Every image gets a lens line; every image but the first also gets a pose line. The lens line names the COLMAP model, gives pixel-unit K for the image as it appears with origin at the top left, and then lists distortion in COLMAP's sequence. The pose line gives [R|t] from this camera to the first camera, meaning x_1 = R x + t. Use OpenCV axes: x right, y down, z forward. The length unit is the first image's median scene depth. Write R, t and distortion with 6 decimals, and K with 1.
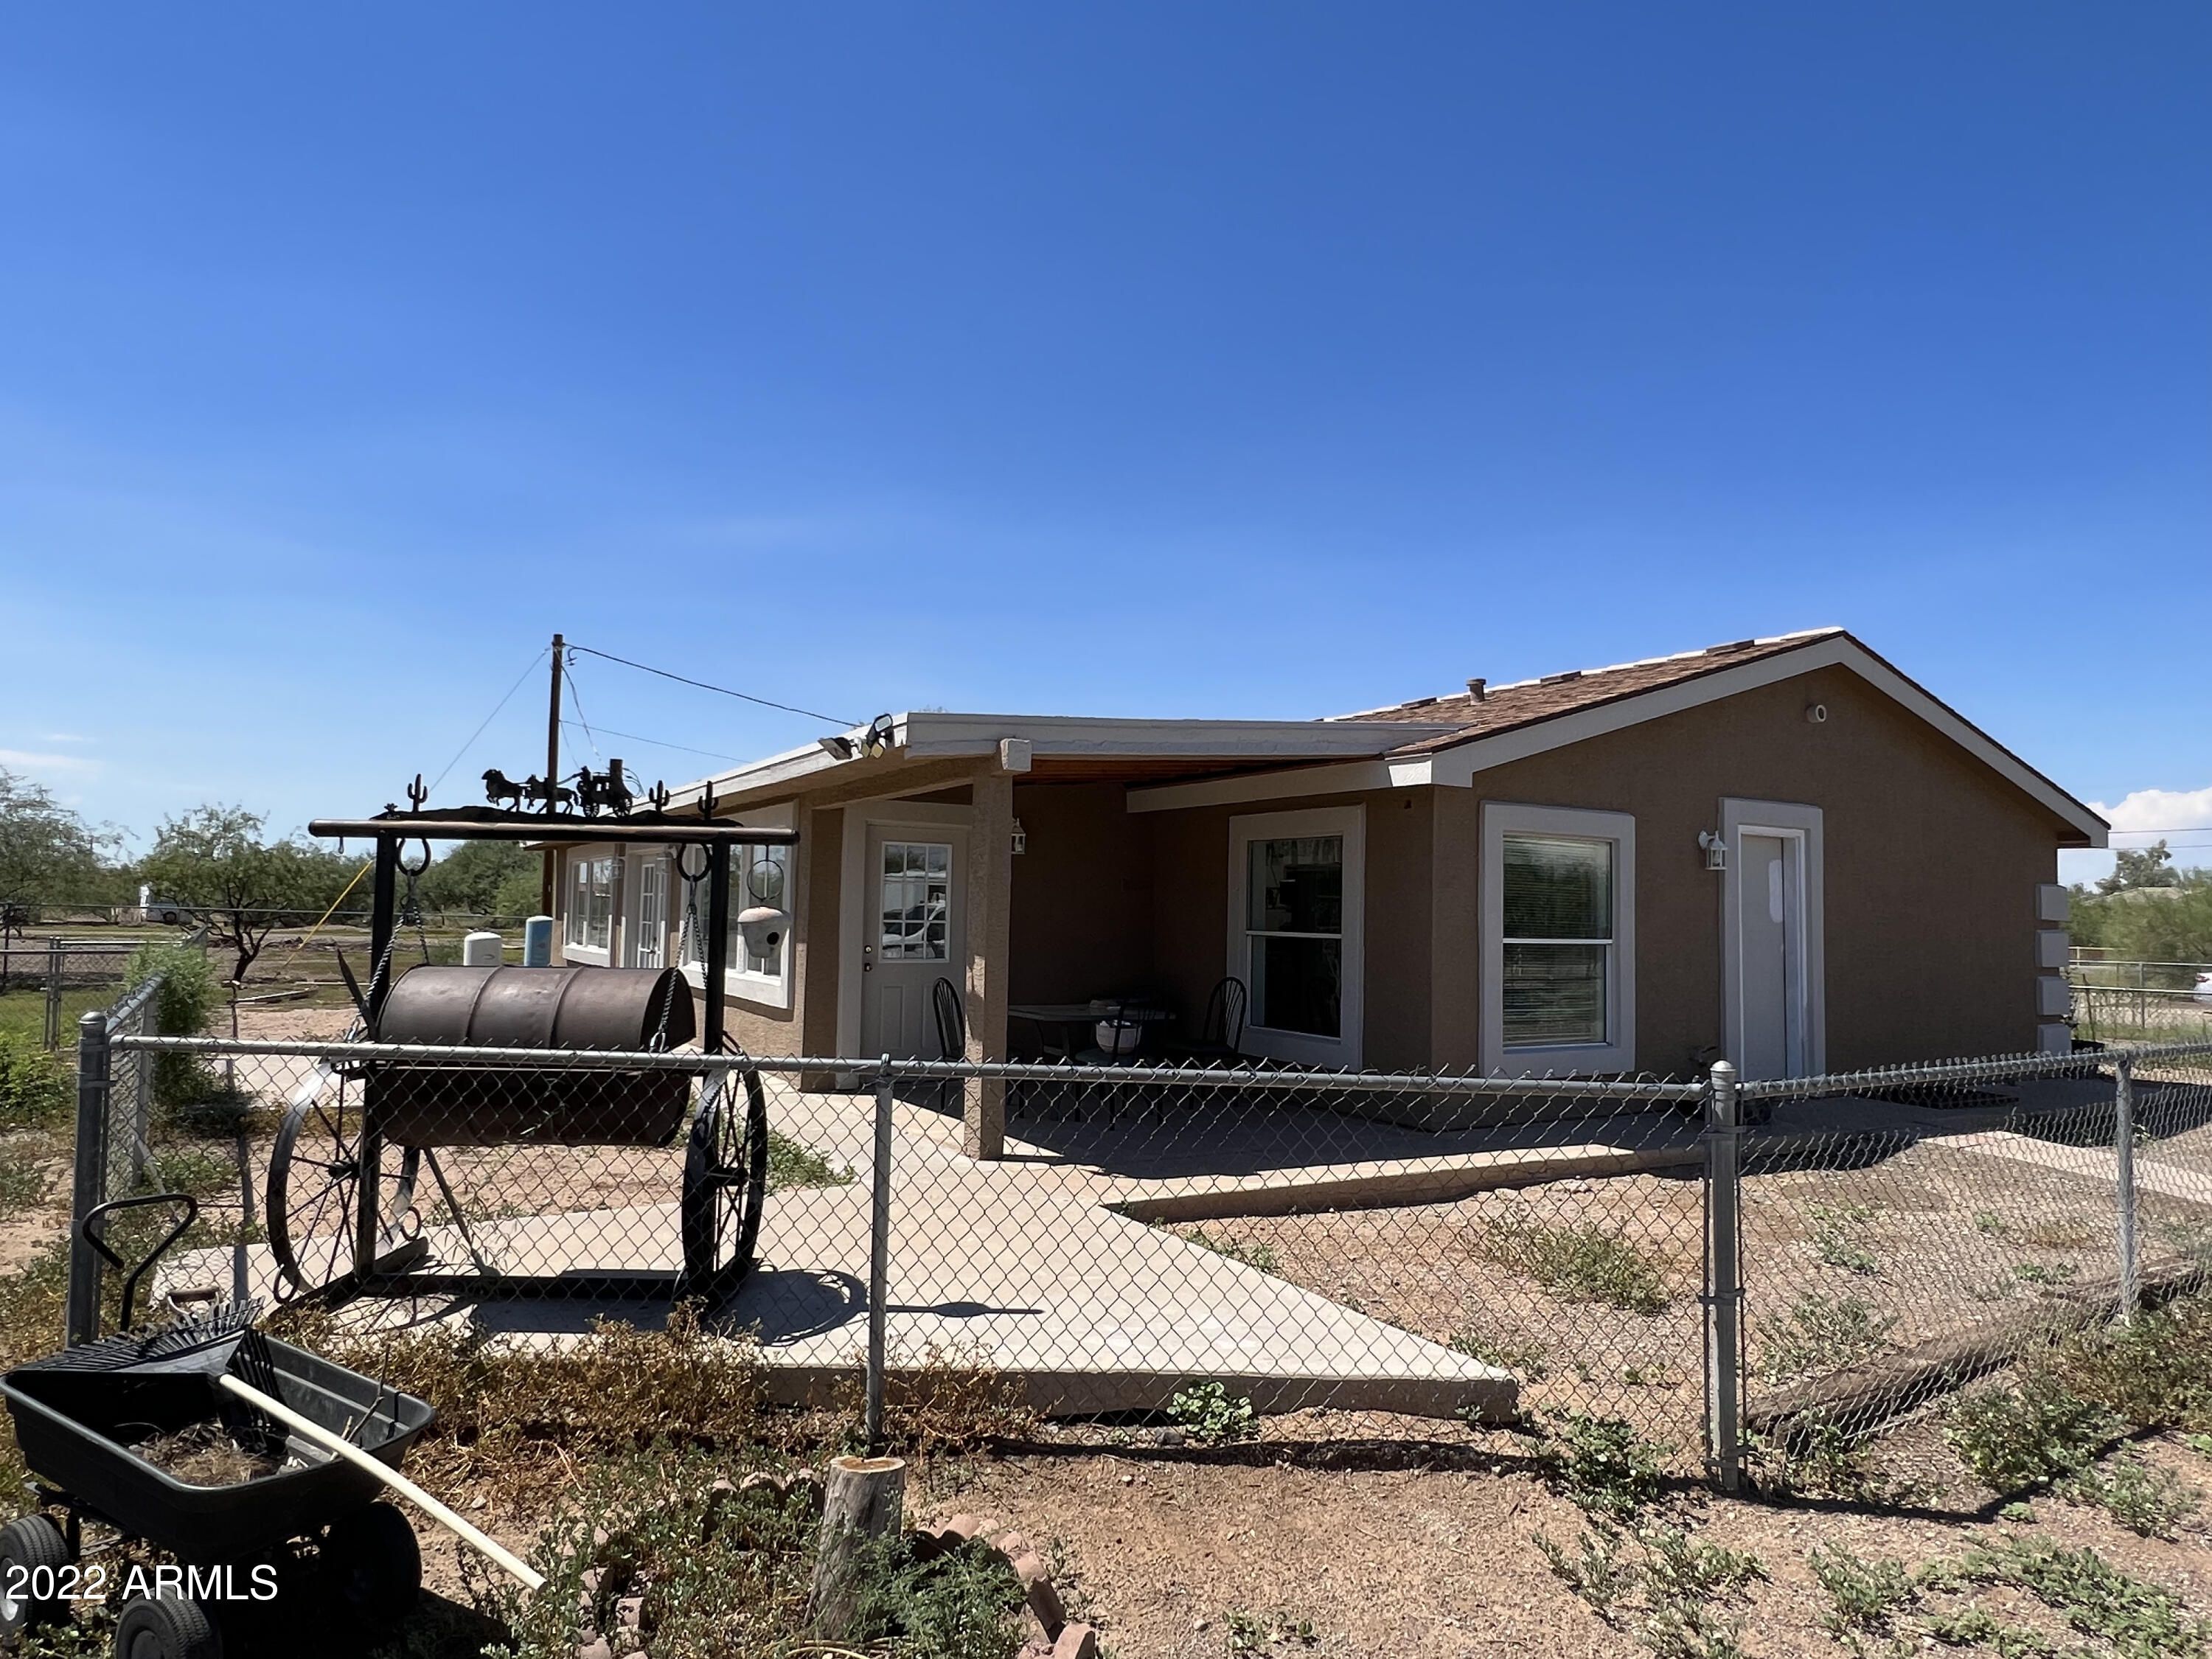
lens RADIAL K [[1301.0, 0, 1096.9], [0, 1301.0, 836.1], [0, 0, 1]] dist [0.004467, 0.000783]
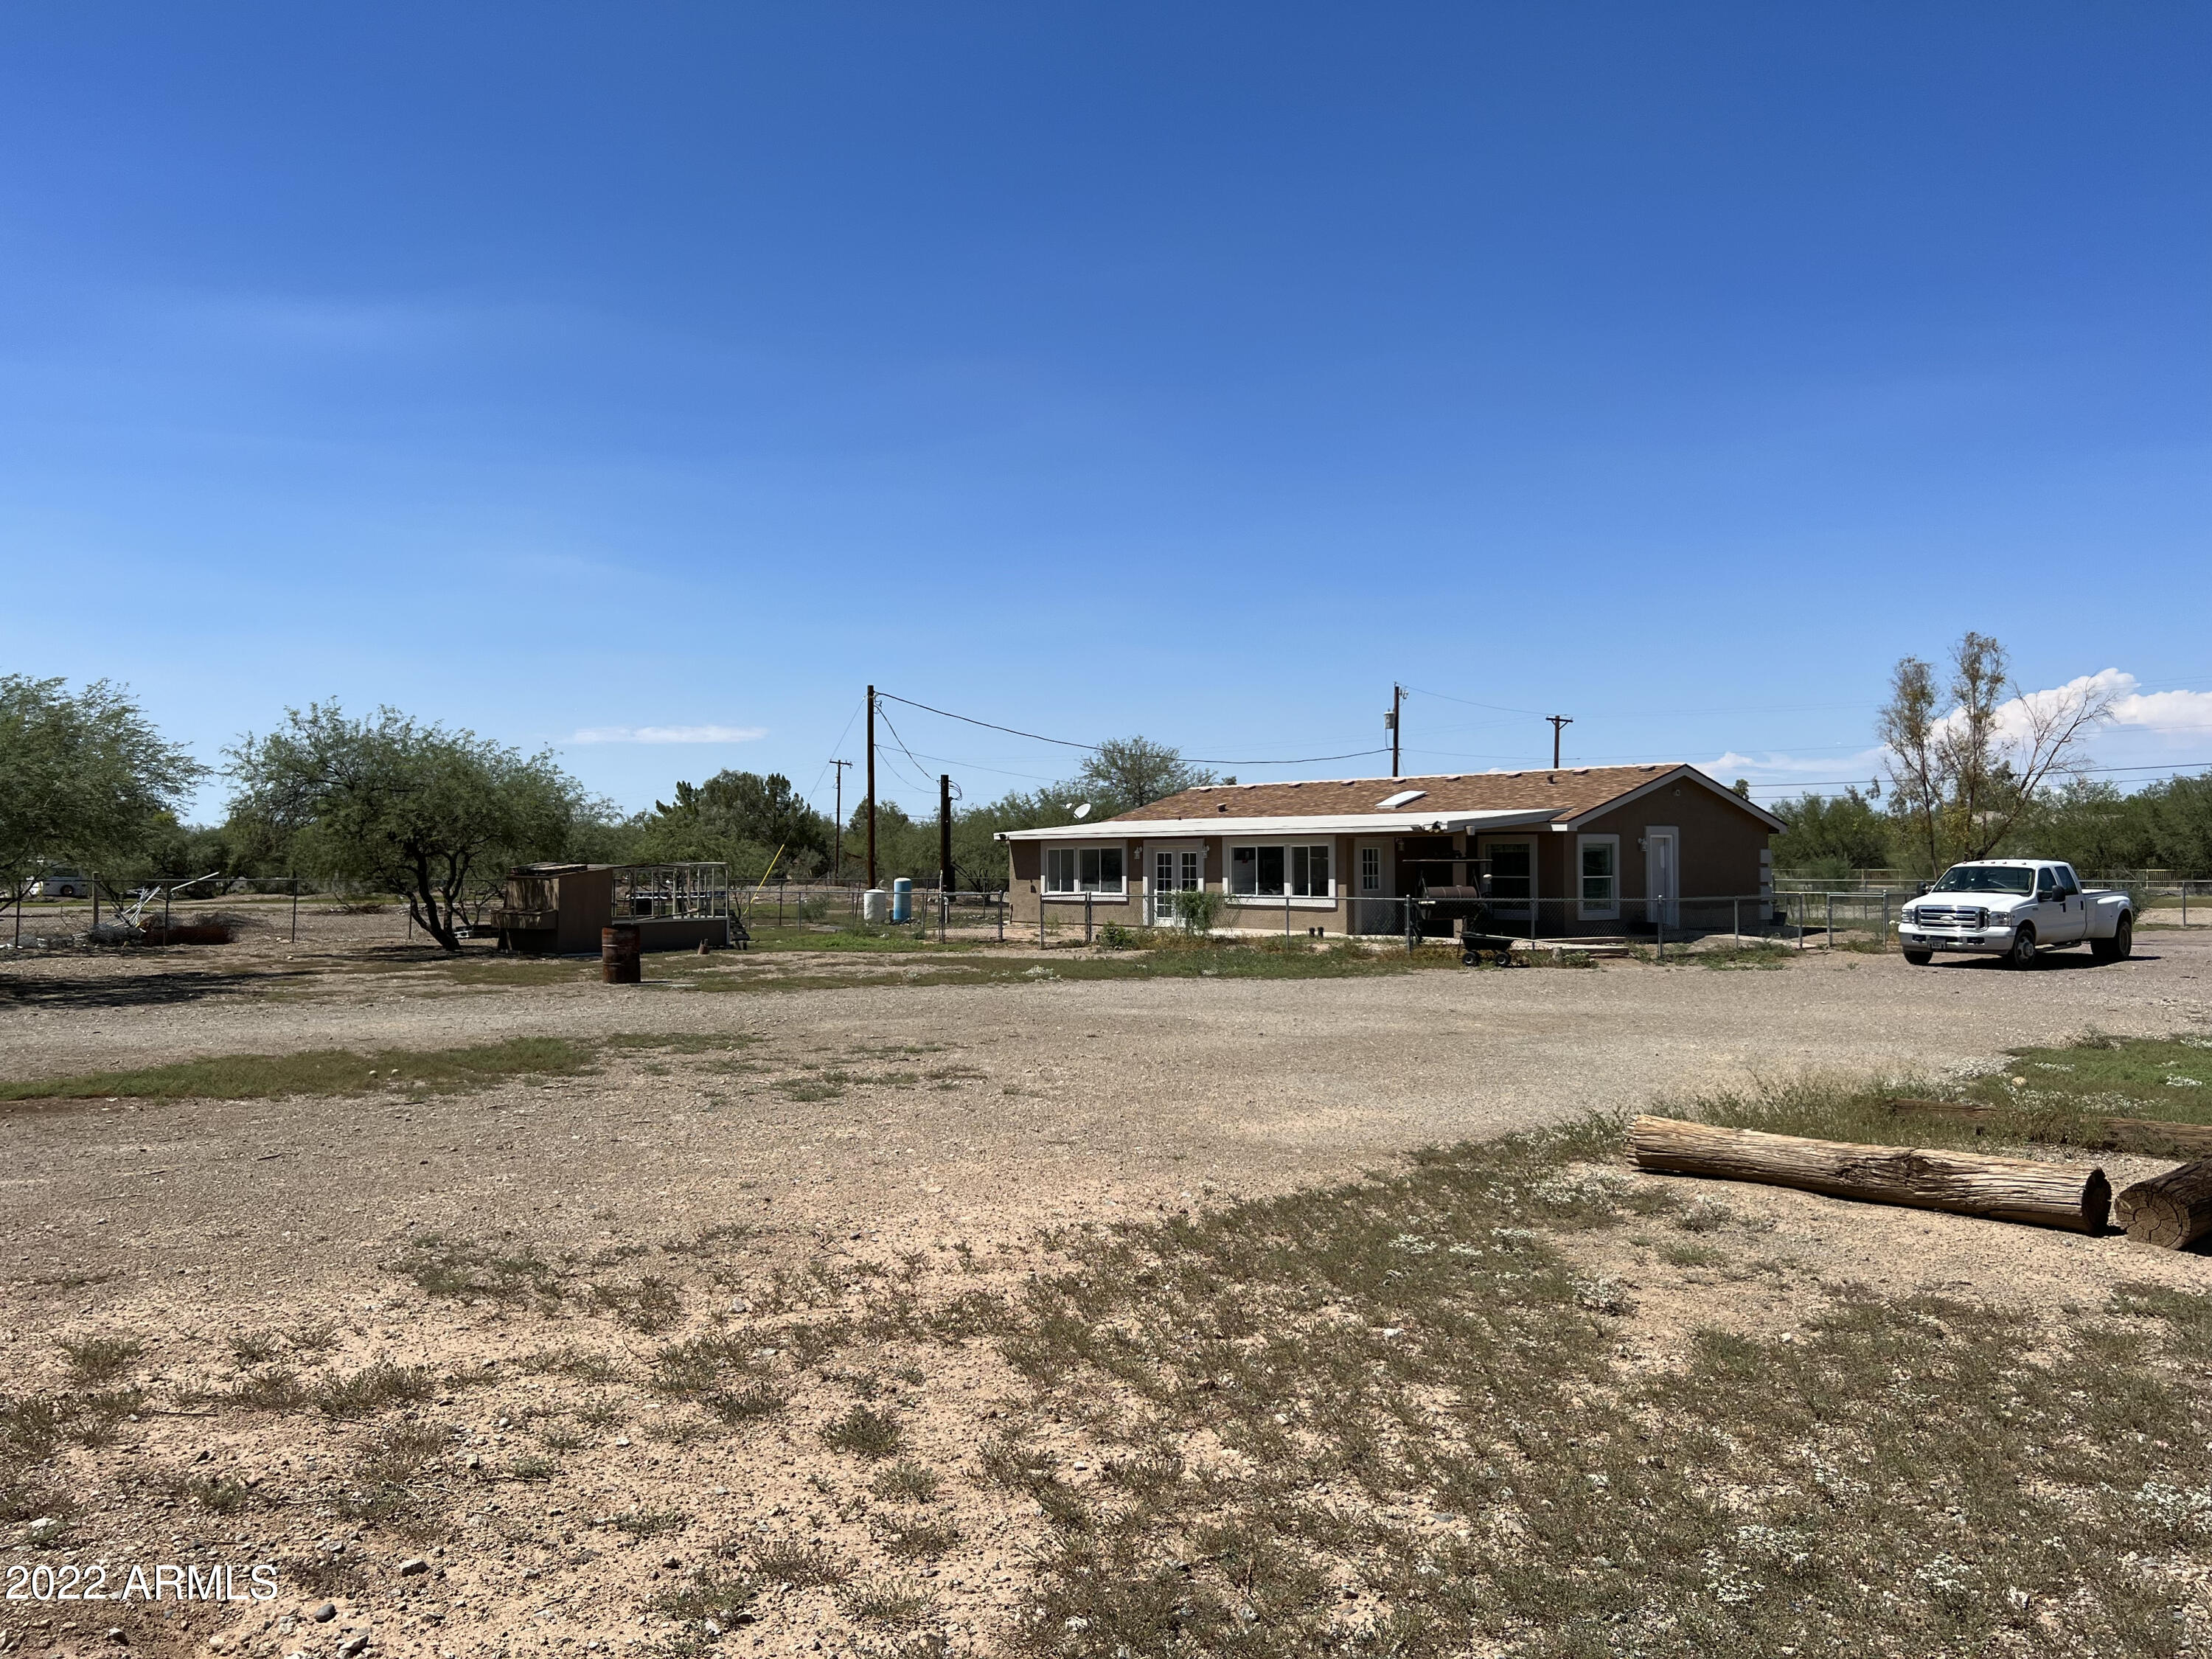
lens RADIAL K [[1589.5, 0, 1102.1], [0, 1589.5, 825.7], [0, 0, 1]] dist [-0.013269, -0.030281]
pose [[0.990357, -0.024235, 0.136403, -1.261717], [0.018960, 0.999026, 0.039844, -0.203276], [-0.137236, -0.036873, 0.989852, -2.450720]]
